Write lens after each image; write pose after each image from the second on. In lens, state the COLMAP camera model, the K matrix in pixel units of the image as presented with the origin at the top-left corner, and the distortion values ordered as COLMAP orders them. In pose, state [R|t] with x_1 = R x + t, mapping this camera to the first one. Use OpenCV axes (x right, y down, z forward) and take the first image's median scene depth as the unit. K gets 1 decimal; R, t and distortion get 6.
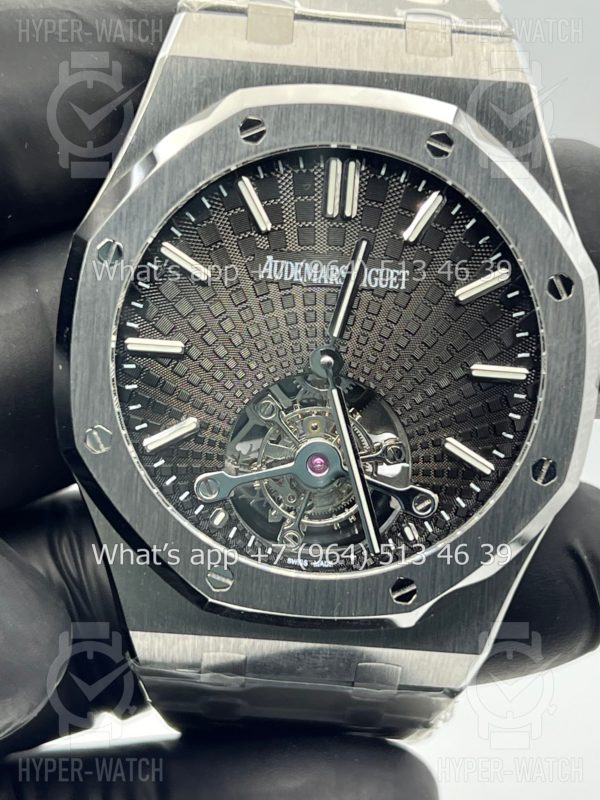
lens RADIAL K [[1915.5, 0, 300.0], [0, 1915.5, 400.0], [0, 0, 1]] dist [0.272417, -0.677292]
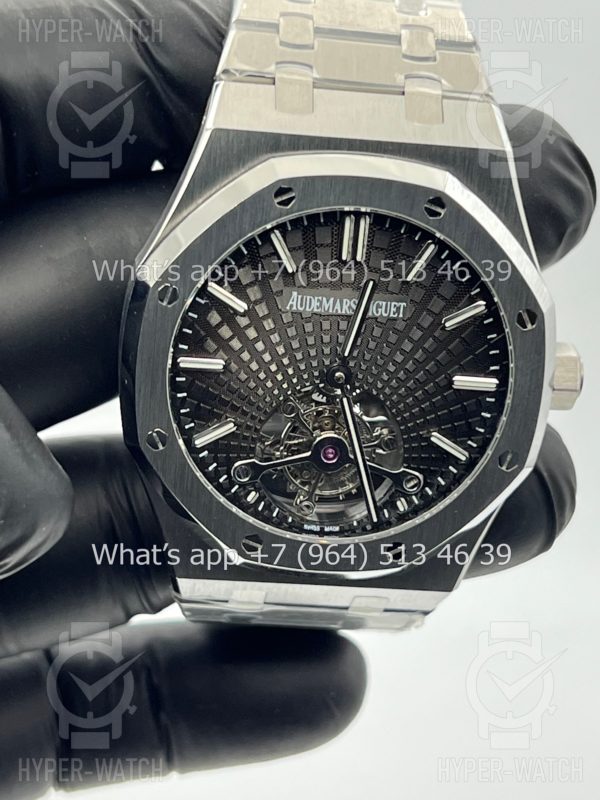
lens RADIAL K [[1915.5, 0, 300.0], [0, 1915.5, 400.0], [0, 0, 1]] dist [0.272417, -0.677292]
pose [[0.997124, -0.001958, 0.075766, -0.105820], [-0.012797, 0.980965, 0.193763, -0.245392], [-0.074703, -0.194175, 0.978118, -0.221175]]
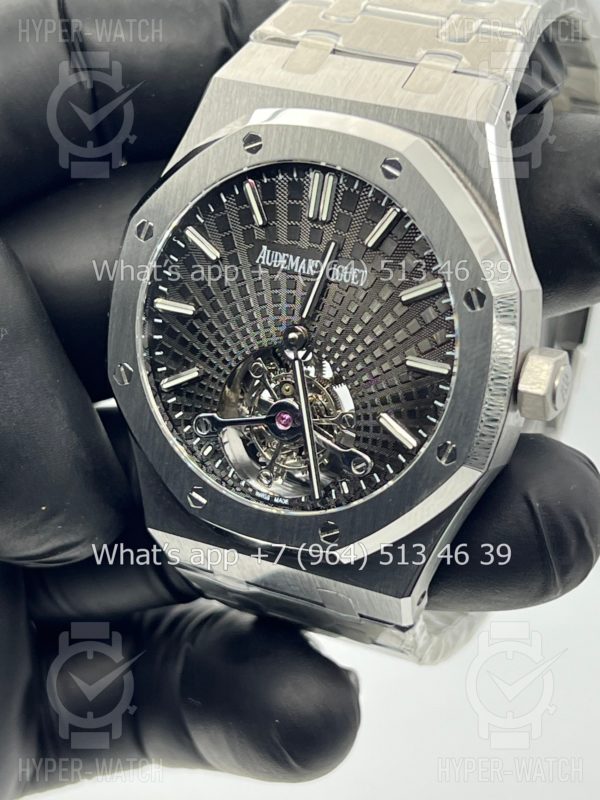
lens RADIAL K [[1915.5, 0, 300.0], [0, 1915.5, 400.0], [0, 0, 1]] dist [0.272417, -0.677292]
pose [[0.885709, 0.143112, -0.441631, 0.560219], [-0.127657, 0.989706, 0.064696, -0.059592], [0.446344, -0.000925, 0.894861, -0.090808]]
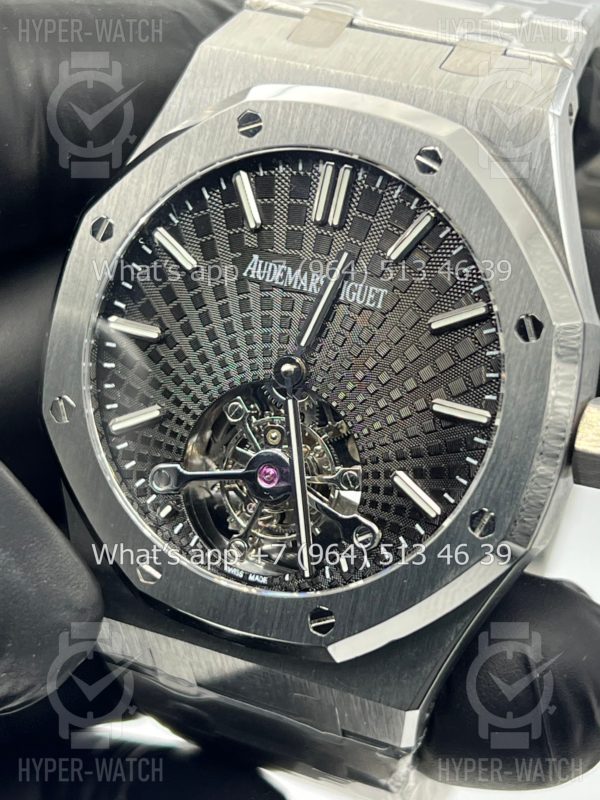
lens RADIAL K [[1915.5, 0, 300.0], [0, 1915.5, 400.0], [0, 0, 1]] dist [0.272417, -0.677292]
pose [[0.912172, 0.159160, -0.377637, 0.384653], [-0.182652, 0.982808, -0.026974, 0.019786], [0.366851, 0.093581, 0.925561, 0.109938]]
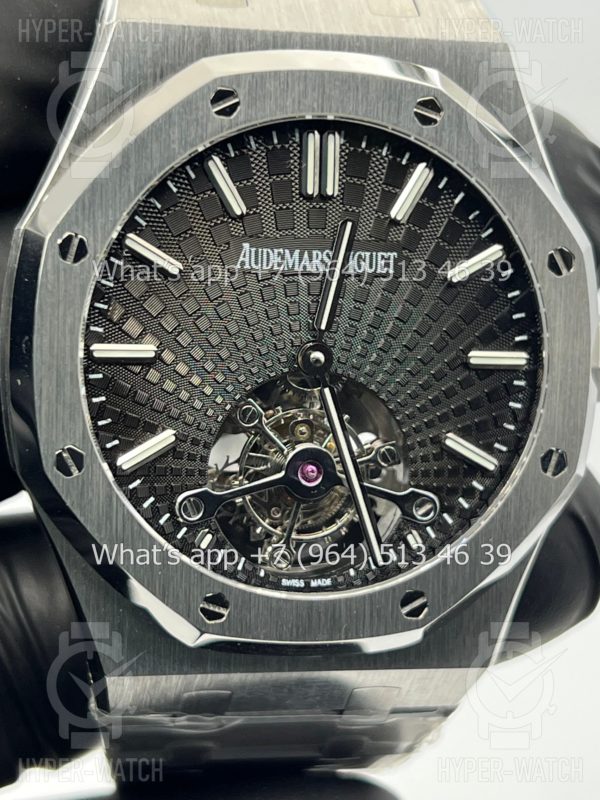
lens RADIAL K [[1915.5, 0, 300.0], [0, 1915.5, 400.0], [0, 0, 1]] dist [0.272417, -0.677292]
pose [[0.979159, -0.063215, 0.193008, -0.167712], [0.064161, 0.997939, 0.001352, -0.001900], [-0.192696, 0.011059, 0.981196, 0.119015]]
